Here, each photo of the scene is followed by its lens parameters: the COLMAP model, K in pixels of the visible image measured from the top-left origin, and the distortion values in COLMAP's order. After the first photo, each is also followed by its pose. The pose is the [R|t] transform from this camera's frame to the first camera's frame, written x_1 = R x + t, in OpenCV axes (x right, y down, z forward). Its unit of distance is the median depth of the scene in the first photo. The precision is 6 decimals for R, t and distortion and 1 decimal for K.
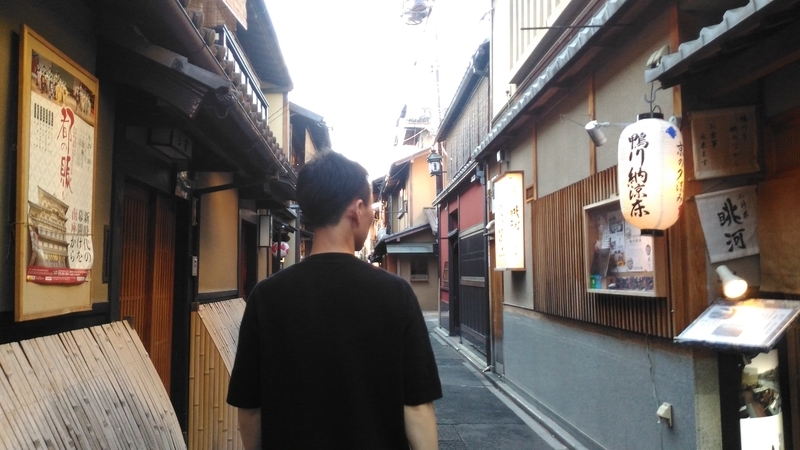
lens RADIAL K [[647.1, 0, 416.6], [0, 647.1, 222.4], [0, 0, 1]] dist [0.086773, -0.207209]
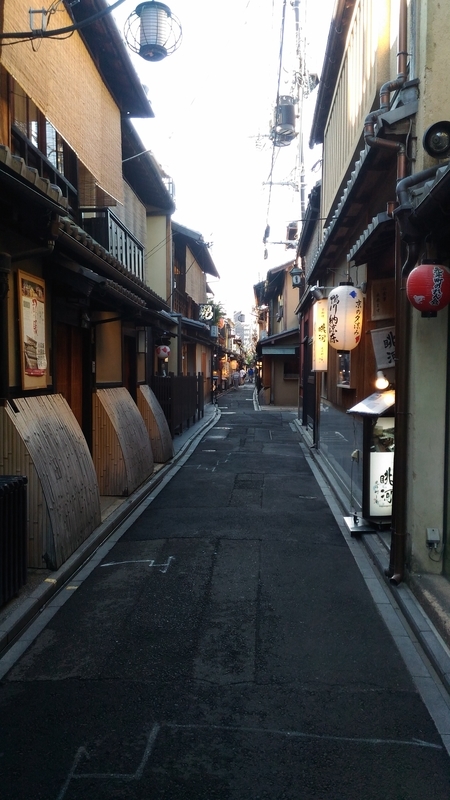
lens RADIAL K [[647.1, 0, 225.9], [0, 647.1, 421.5], [0, 0, 1]] dist [0.086773, -0.207209]
pose [[0.990486, 0.023914, -0.135523, 0.286712], [-0.002680, 0.987951, 0.154744, -0.067792], [0.137591, -0.152909, 0.978615, -0.773726]]
